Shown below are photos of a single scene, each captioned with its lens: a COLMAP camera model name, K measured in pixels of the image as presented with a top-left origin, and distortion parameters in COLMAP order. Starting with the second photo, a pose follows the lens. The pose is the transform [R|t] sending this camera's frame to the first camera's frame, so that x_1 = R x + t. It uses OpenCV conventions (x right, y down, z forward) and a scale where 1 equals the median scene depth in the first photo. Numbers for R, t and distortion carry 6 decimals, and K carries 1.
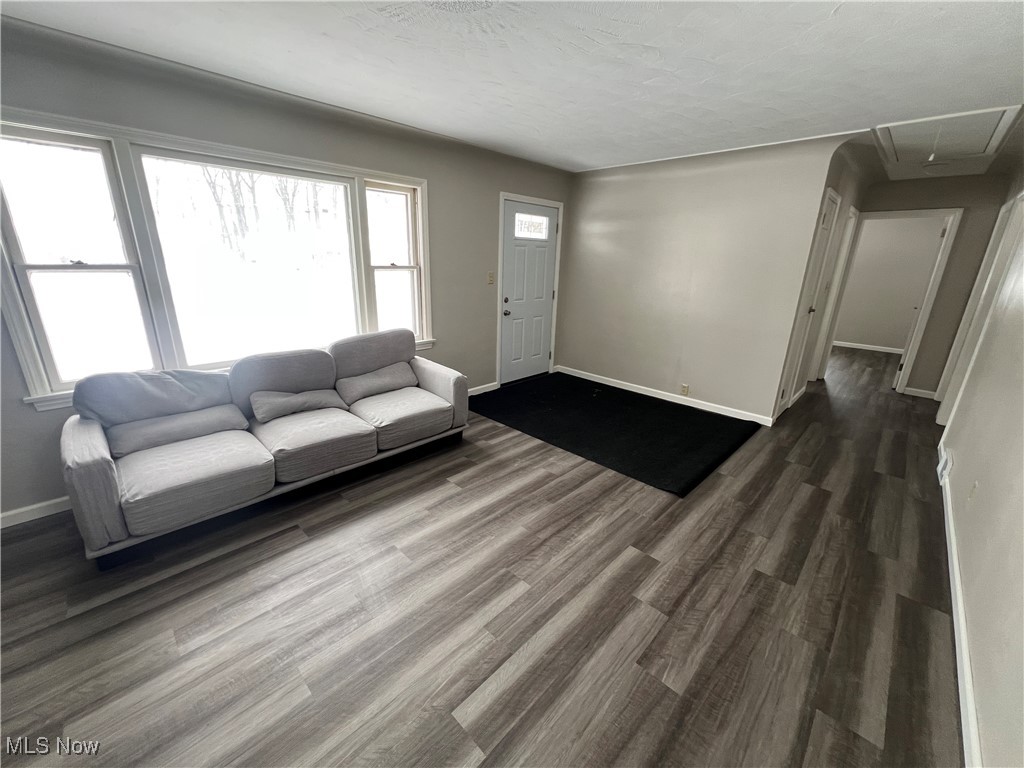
lens RADIAL K [[410.3, 0, 511.2], [0, 410.3, 386.2], [0, 0, 1]] dist [-0.002073, 0.000652]
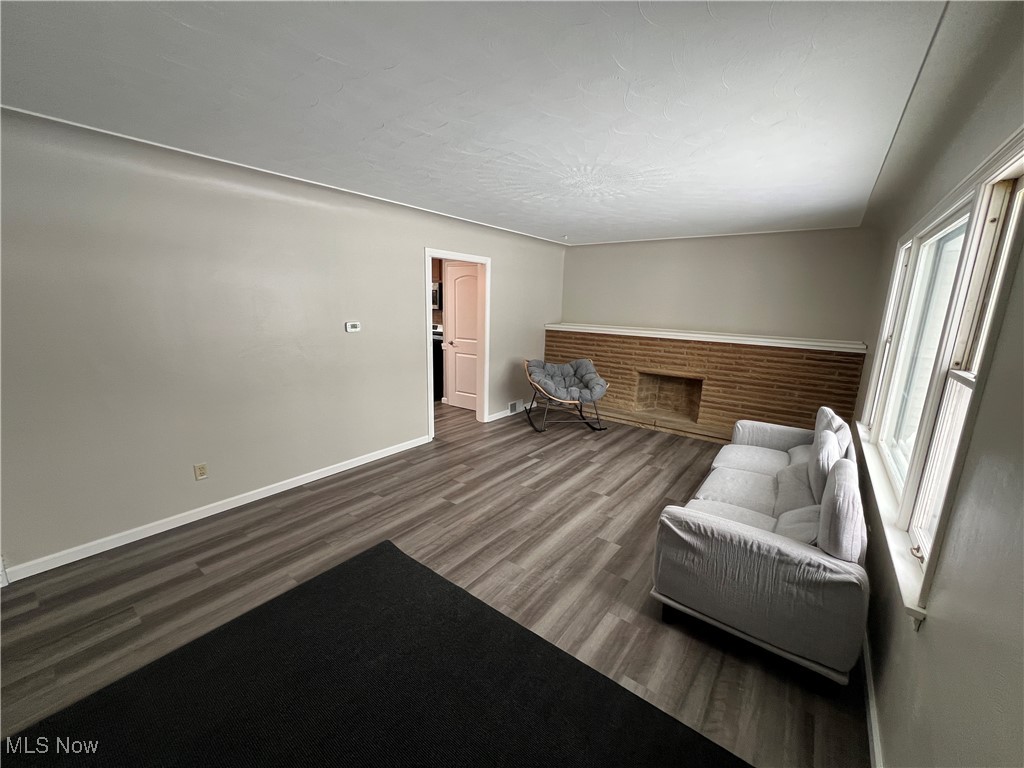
lens RADIAL K [[408.7, 0, 509.6], [0, 408.7, 385.5], [0, 0, 1]] dist [-0.000812, 0.000008]
pose [[-0.991865, -0.024761, -0.124864, 0.265538], [-0.082523, 0.871933, 0.482622, -0.626019], [0.096923, 0.489000, -0.866883, 1.862883]]
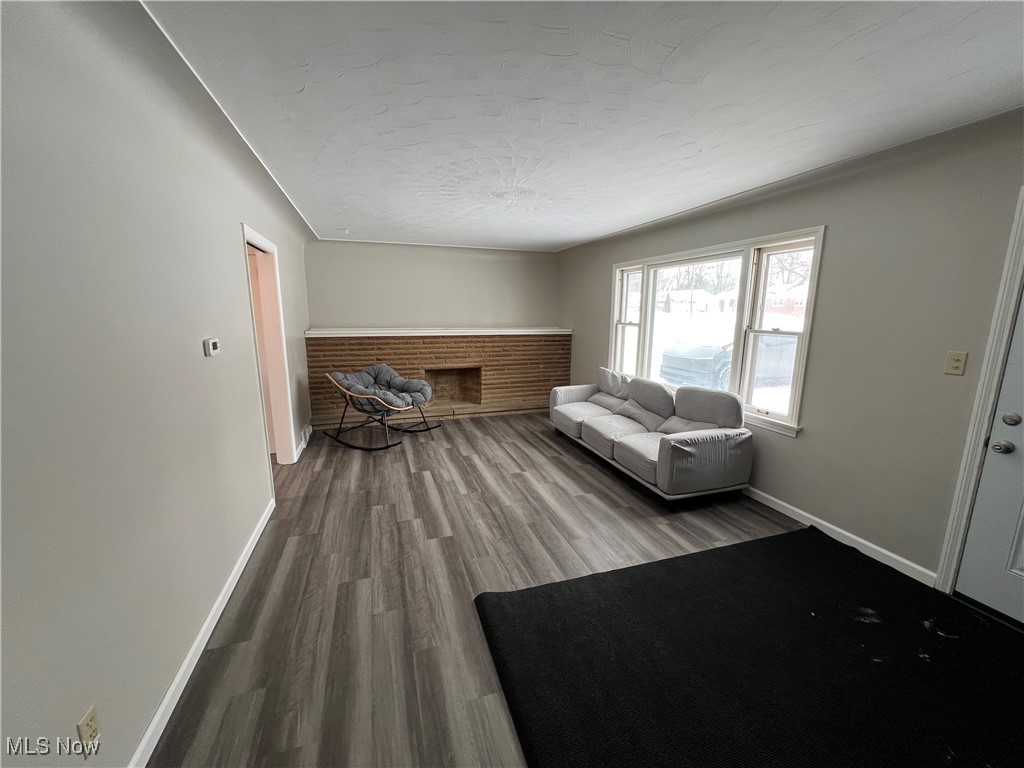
lens RADIAL K [[410.3, 0, 511.2], [0, 410.3, 386.2], [0, 0, 1]] dist [-0.002073, 0.000652]
pose [[-0.461657, 0.134063, -0.876869, 1.129236], [-0.282700, 0.914735, 0.288689, -0.403817], [0.840805, 0.381166, -0.384394, 1.316075]]
